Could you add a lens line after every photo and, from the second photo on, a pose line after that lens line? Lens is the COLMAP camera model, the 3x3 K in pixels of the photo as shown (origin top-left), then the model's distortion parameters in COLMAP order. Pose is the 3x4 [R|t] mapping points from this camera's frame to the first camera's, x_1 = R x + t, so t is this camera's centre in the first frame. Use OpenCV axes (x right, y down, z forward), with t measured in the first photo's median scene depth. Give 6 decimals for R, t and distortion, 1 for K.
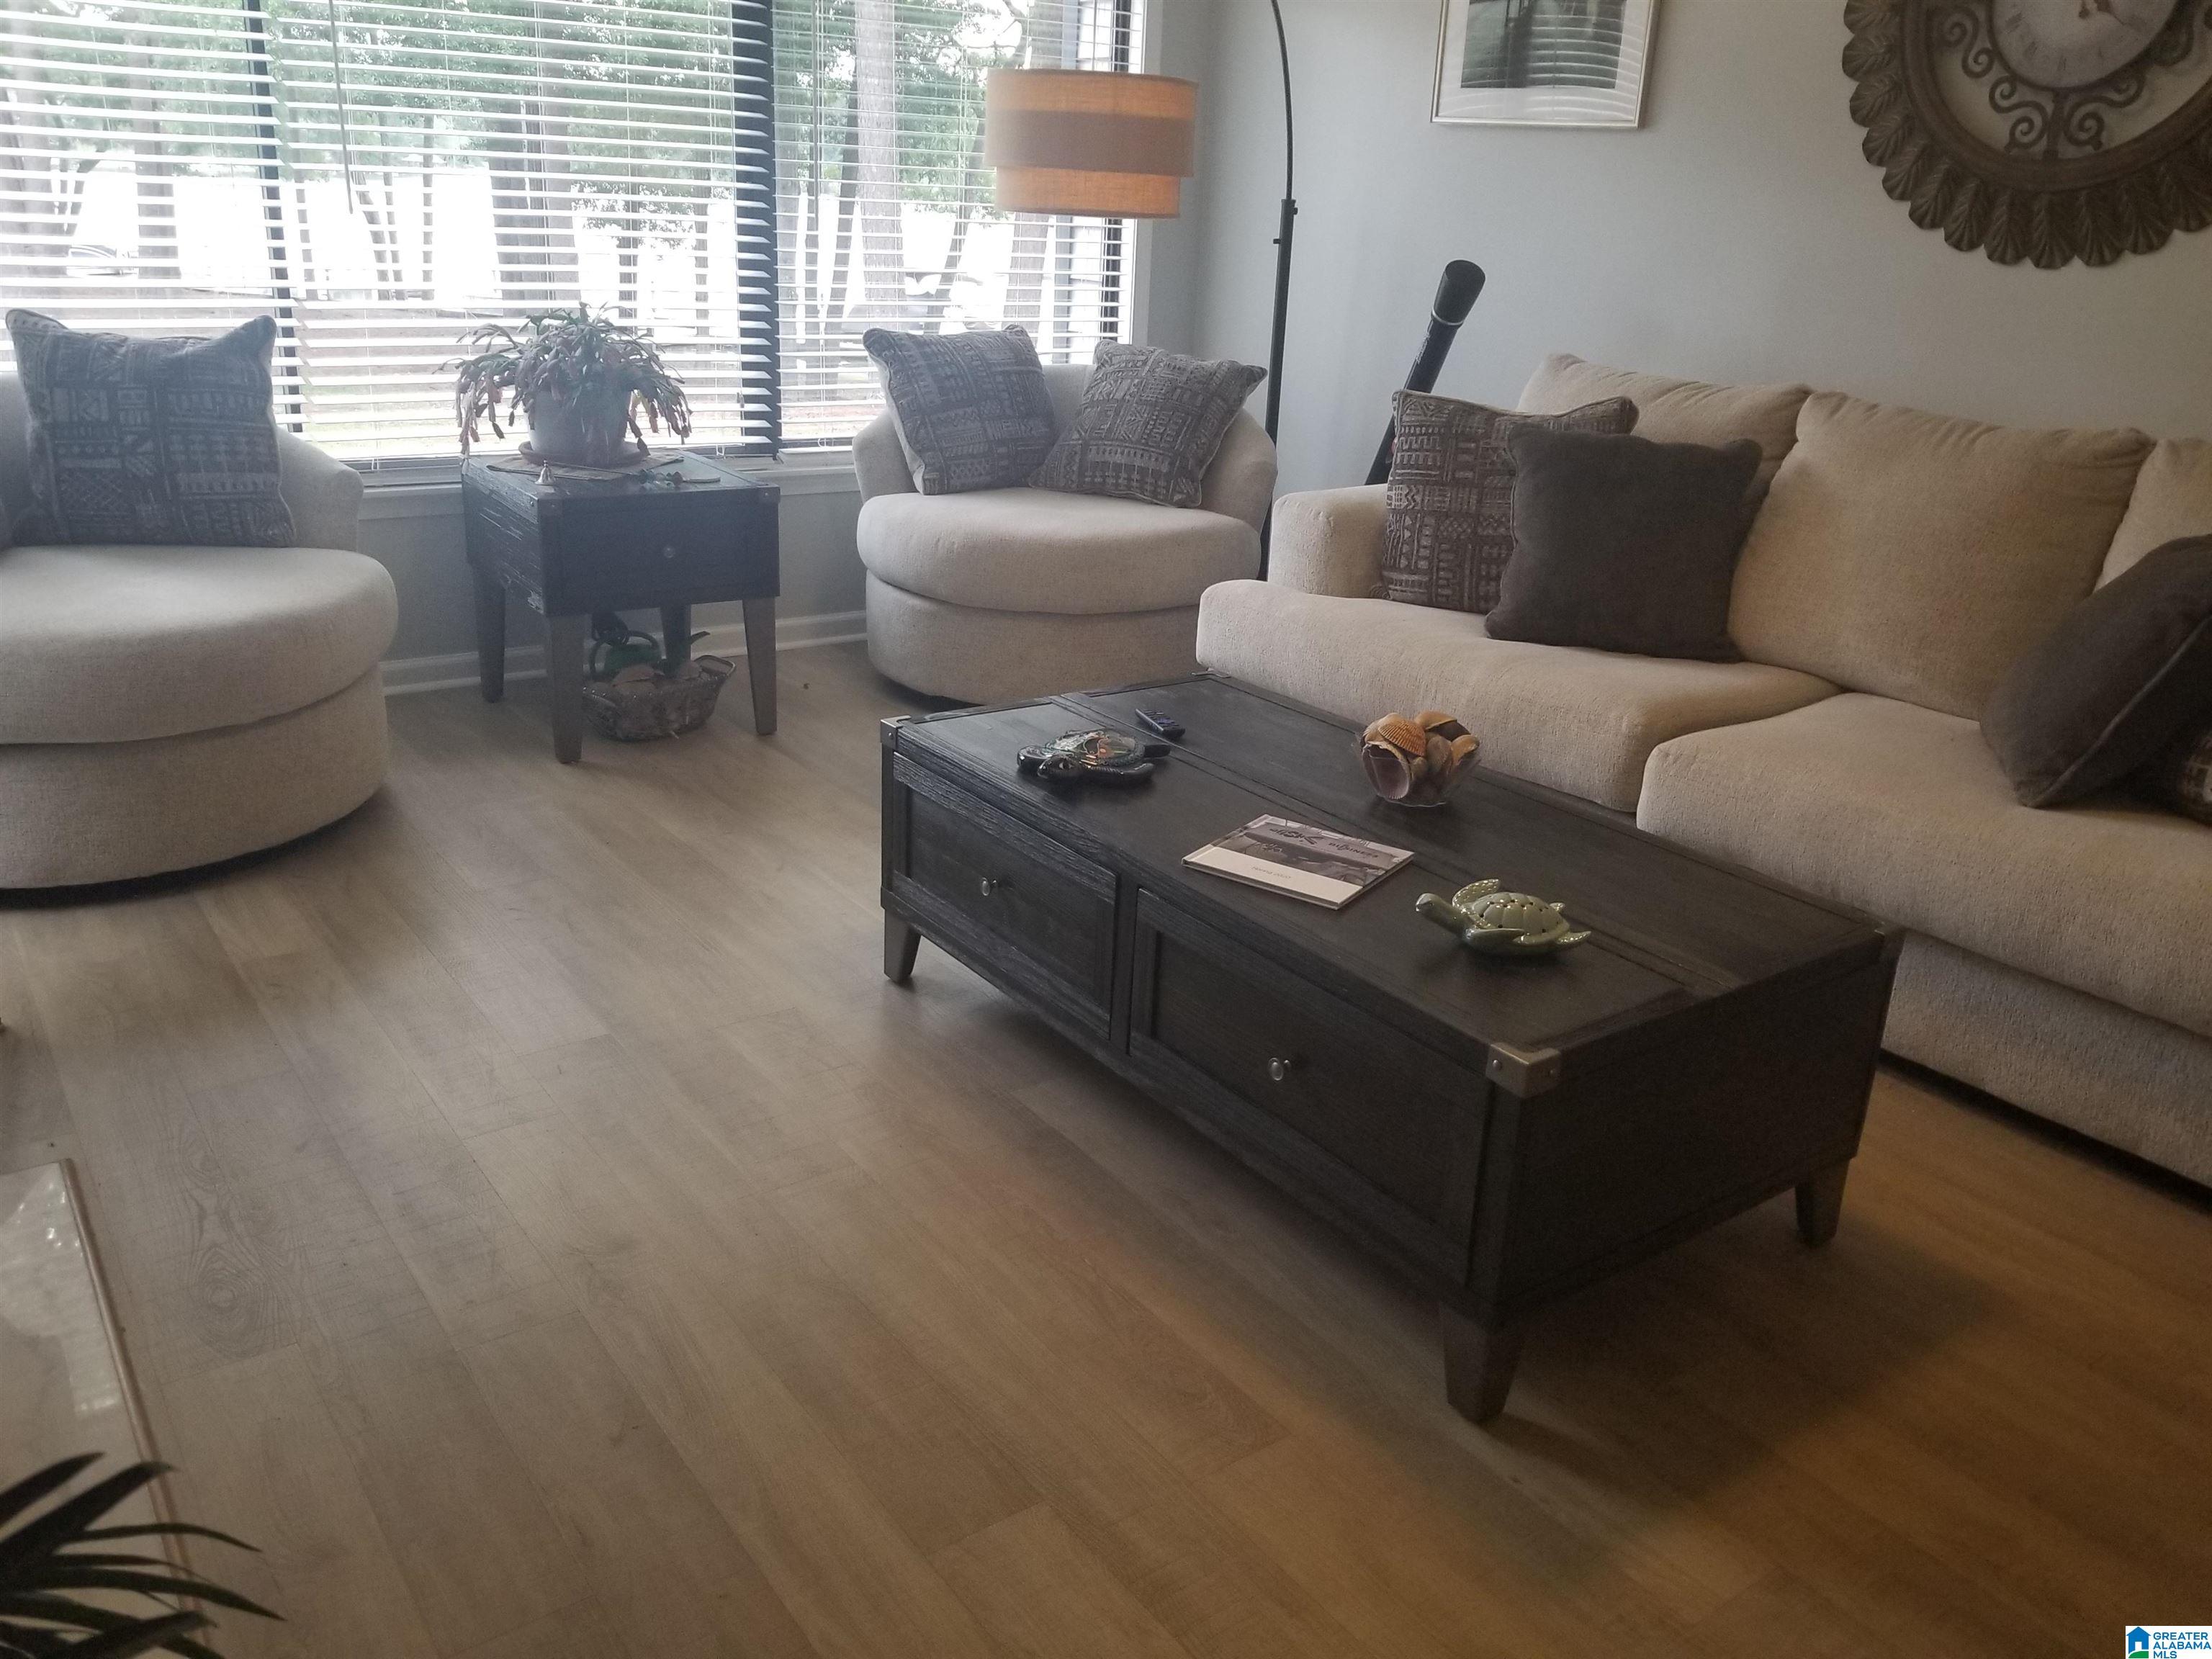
lens RADIAL K [[1715.8, 0, 1093.6], [0, 1715.8, 828.5], [0, 0, 1]] dist [0.045026, -0.038032]
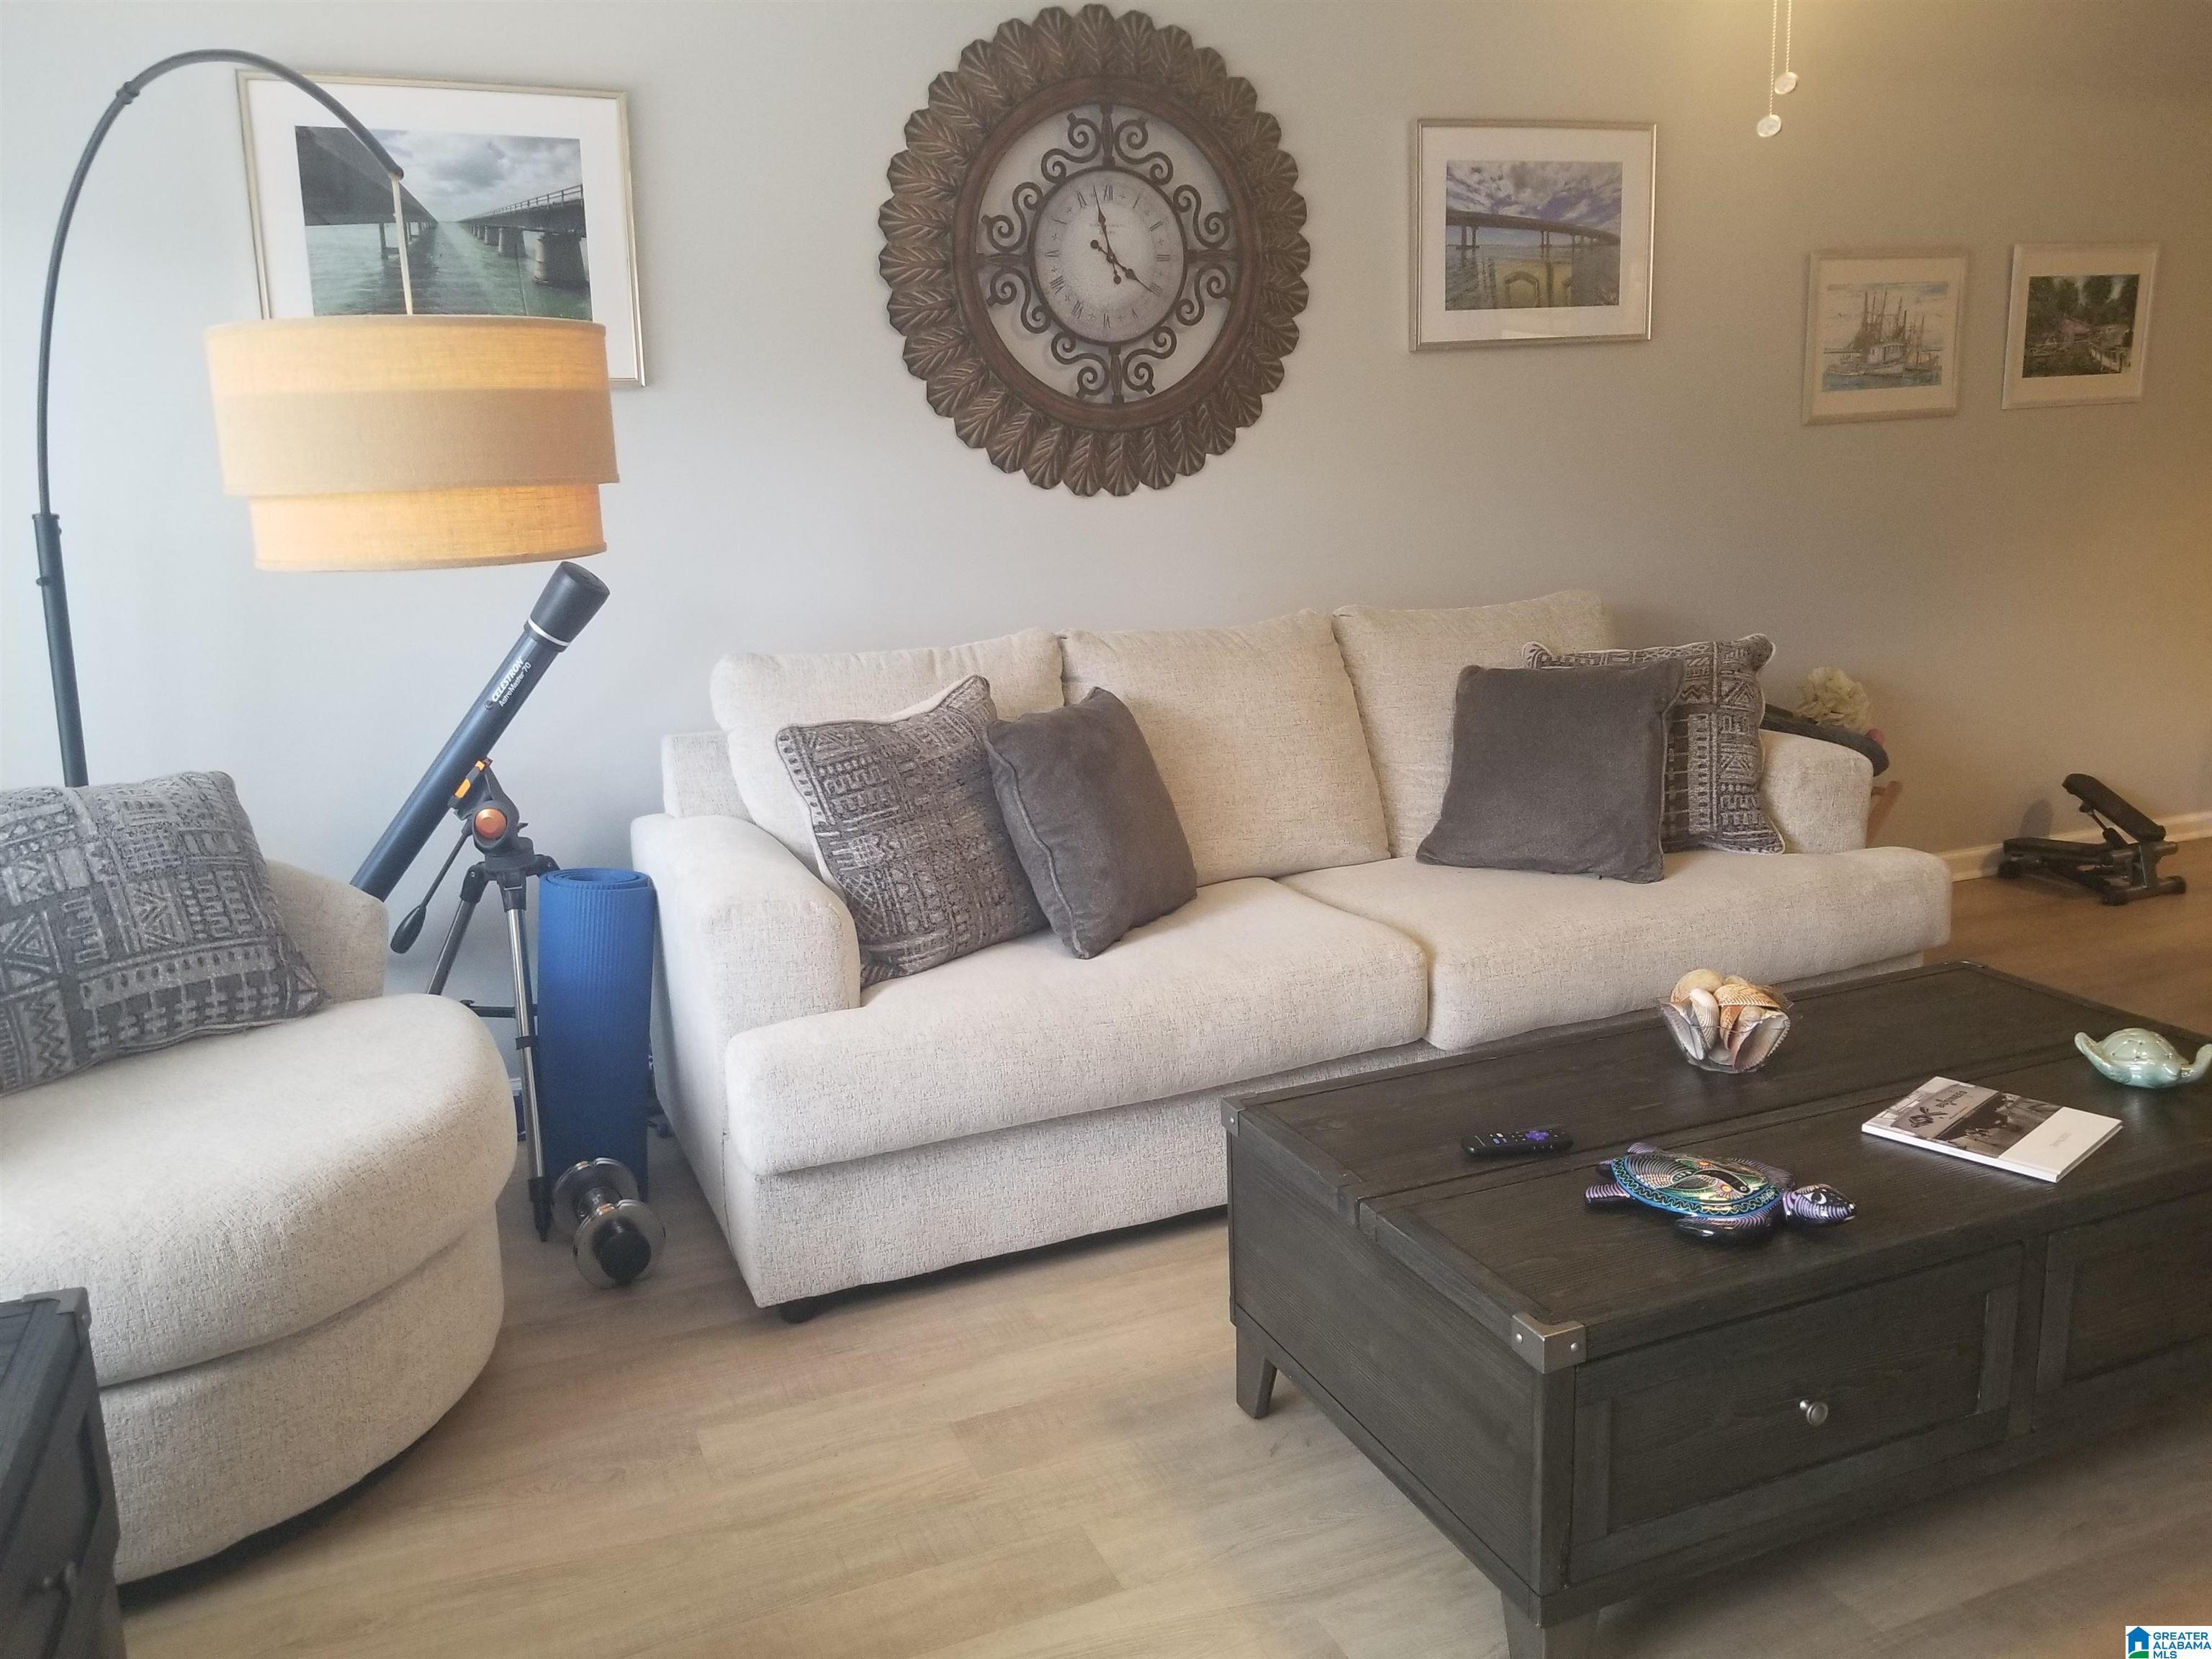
lens RADIAL K [[1715.8, 0, 1100.6], [0, 1715.8, 841.4], [0, 0, 1]] dist [0.045026, -0.038032]
pose [[0.235983, -0.279024, 0.930837, -0.568274], [0.381795, 0.907484, 0.175232, -0.324169], [-0.893613, 0.314037, 0.320681, 0.734529]]
